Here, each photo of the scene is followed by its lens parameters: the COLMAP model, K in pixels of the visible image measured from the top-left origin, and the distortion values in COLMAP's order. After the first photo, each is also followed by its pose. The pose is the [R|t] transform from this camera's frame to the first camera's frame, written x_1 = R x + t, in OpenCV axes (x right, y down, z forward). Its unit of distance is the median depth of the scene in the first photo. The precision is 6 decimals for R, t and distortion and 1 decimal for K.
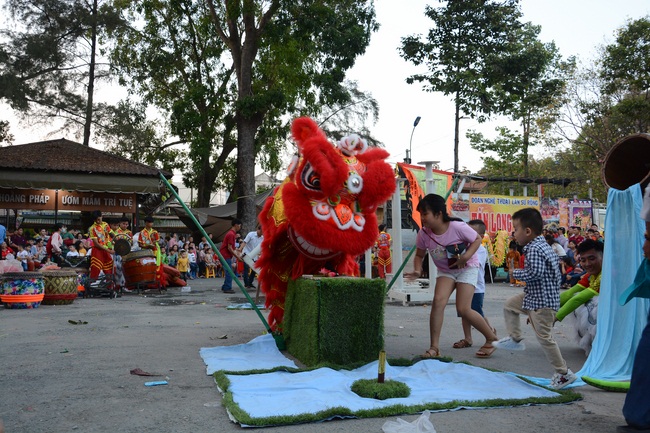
lens RADIAL K [[571.5, 0, 328.4], [0, 571.5, 215.8], [0, 0, 1]] dist [-0.060352, 0.028163]
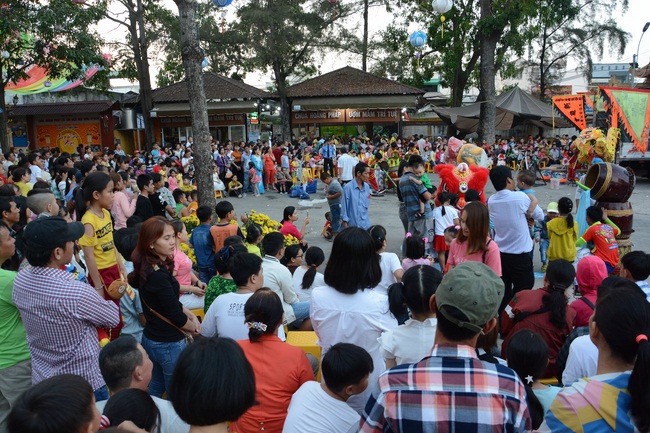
lens RADIAL K [[510.8, 0, 327.8], [0, 510.8, 213.3], [0, 0, 1]] dist [-0.134918, 0.110777]
pose [[0.882457, 0.059602, -0.466601, 0.055992], [0.051827, 0.973582, 0.222379, -0.043790], [0.467528, -0.220423, 0.856055, -0.105476]]
